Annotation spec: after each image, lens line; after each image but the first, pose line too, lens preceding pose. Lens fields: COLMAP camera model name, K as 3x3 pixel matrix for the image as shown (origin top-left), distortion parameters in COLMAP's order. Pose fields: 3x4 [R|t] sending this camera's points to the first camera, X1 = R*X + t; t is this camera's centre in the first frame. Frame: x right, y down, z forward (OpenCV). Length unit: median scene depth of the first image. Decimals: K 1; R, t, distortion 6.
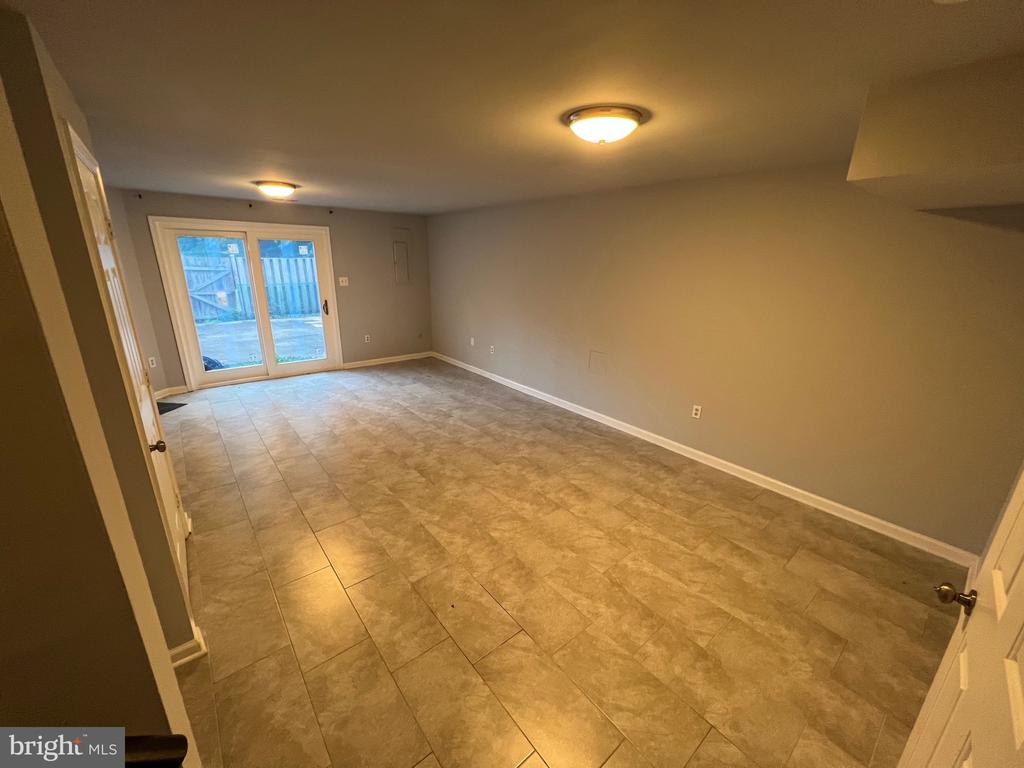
lens RADIAL K [[409.5, 0, 512.1], [0, 409.5, 382.1], [0, 0, 1]] dist [0.000755, 0.000626]
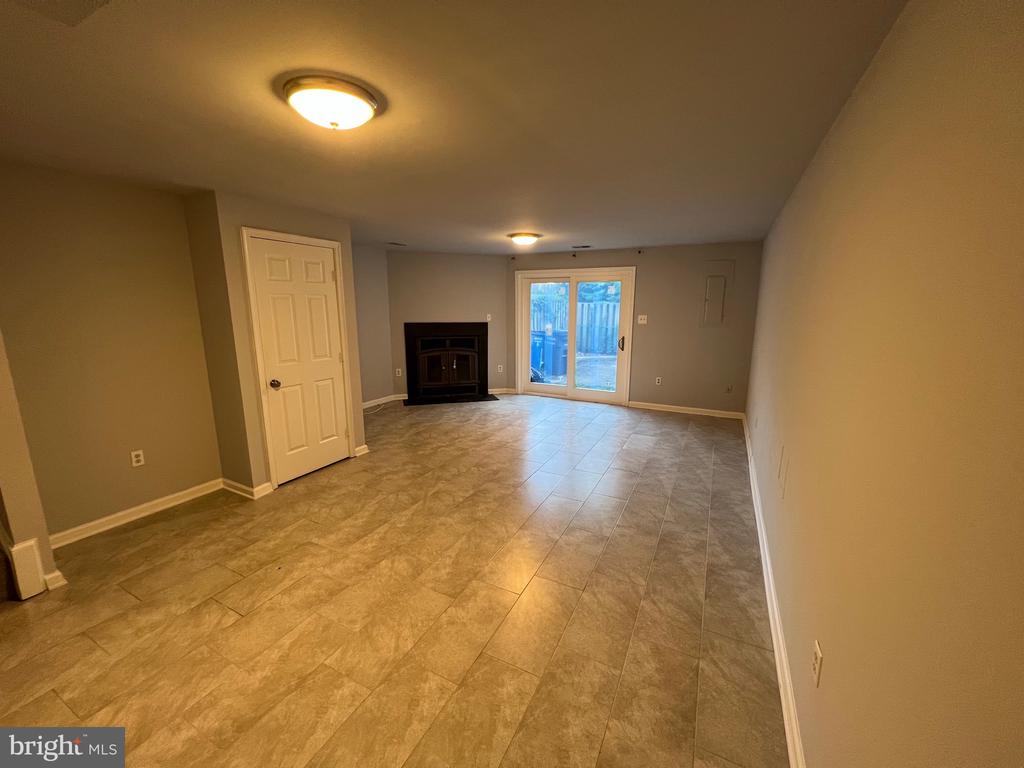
lens RADIAL K [[409.5, 0, 512.1], [0, 409.5, 382.1], [0, 0, 1]] dist [0.000755, 0.000626]
pose [[0.397863, 0.153131, -0.904575, 0.630022], [-0.259588, 0.964471, 0.049095, -0.111910], [0.879954, 0.215284, 0.423478, 0.561295]]
